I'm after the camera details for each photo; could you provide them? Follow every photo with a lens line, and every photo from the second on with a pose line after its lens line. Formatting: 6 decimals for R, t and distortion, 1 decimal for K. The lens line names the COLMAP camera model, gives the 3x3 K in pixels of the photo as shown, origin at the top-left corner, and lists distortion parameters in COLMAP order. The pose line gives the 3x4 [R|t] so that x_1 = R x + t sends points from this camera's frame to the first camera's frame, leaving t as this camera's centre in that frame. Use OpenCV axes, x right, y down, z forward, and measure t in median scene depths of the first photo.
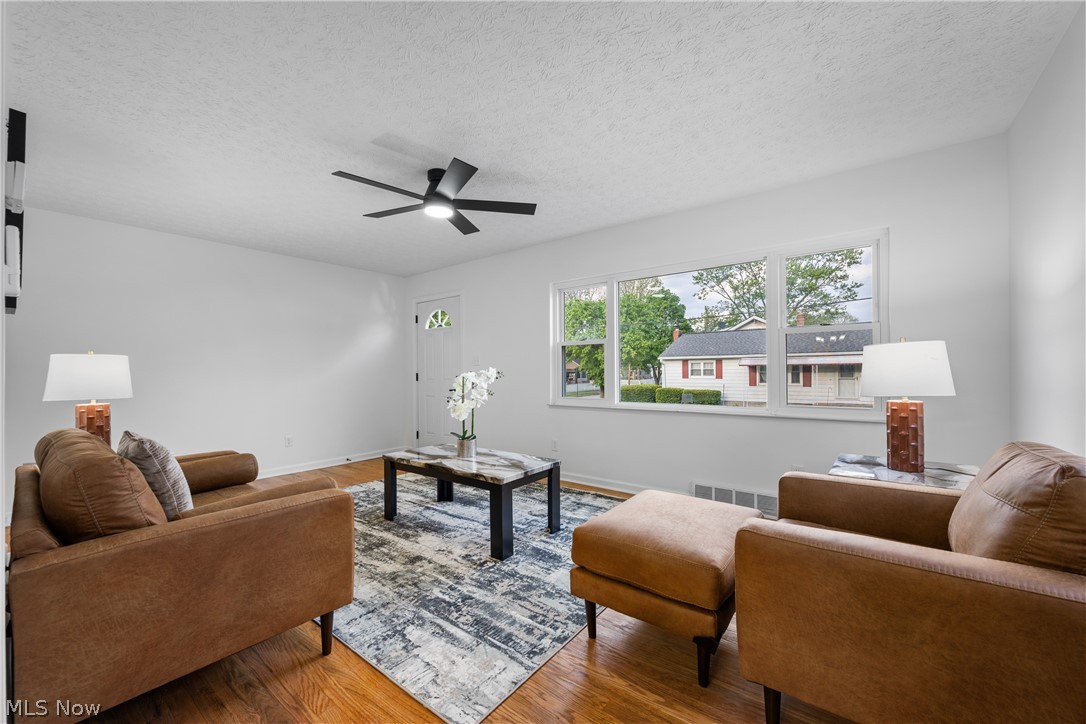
lens RADIAL K [[425.6, 0, 541.5], [0, 425.6, 373.5], [0, 0, 1]] dist [-0.000587, 0.000521]
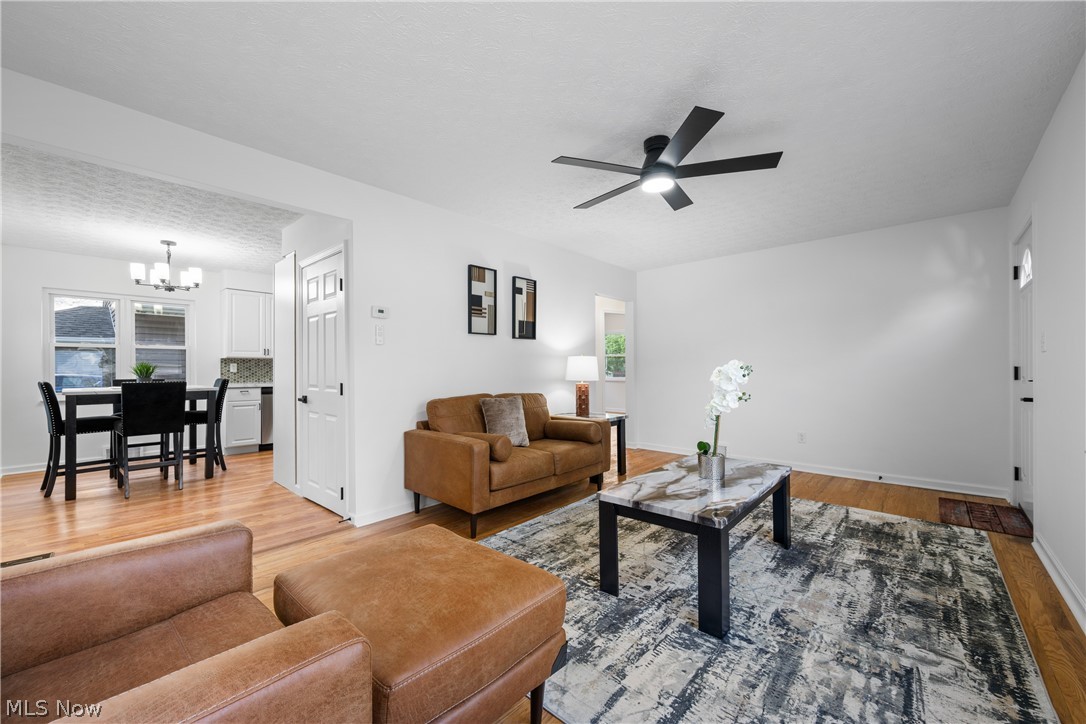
lens RADIAL K [[425.6, 0, 548.3], [0, 425.6, 370.8], [0, 0, 1]] dist [-0.000587, 0.000521]
pose [[-0.067136, 0.016163, -0.997613, 0.633850], [0.000439, 0.999869, 0.016171, -0.008763], [0.997744, 0.000648, -0.067134, 0.801109]]
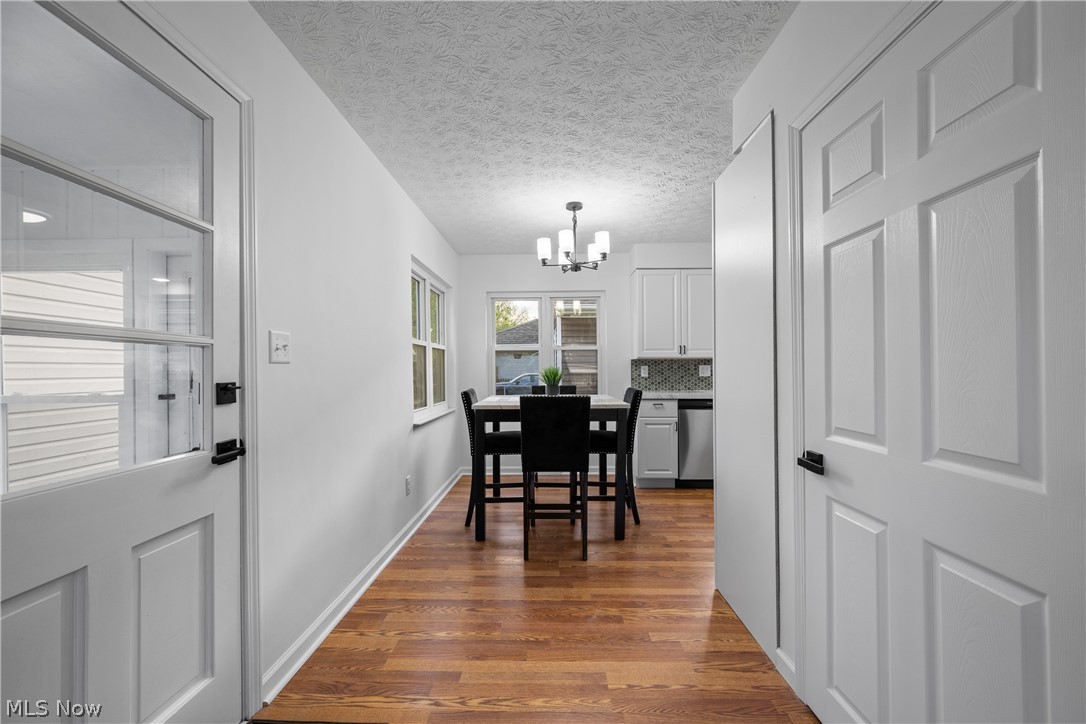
lens RADIAL K [[425.6, 0, 538.7], [0, 425.6, 369.0], [0, 0, 1]] dist [-0.000587, 0.000521]
pose [[-0.803024, 0.018195, -0.595669, -0.018862], [0.017128, 0.999826, 0.007450, -0.018948], [0.595701, -0.004220, -0.803195, 0.214573]]
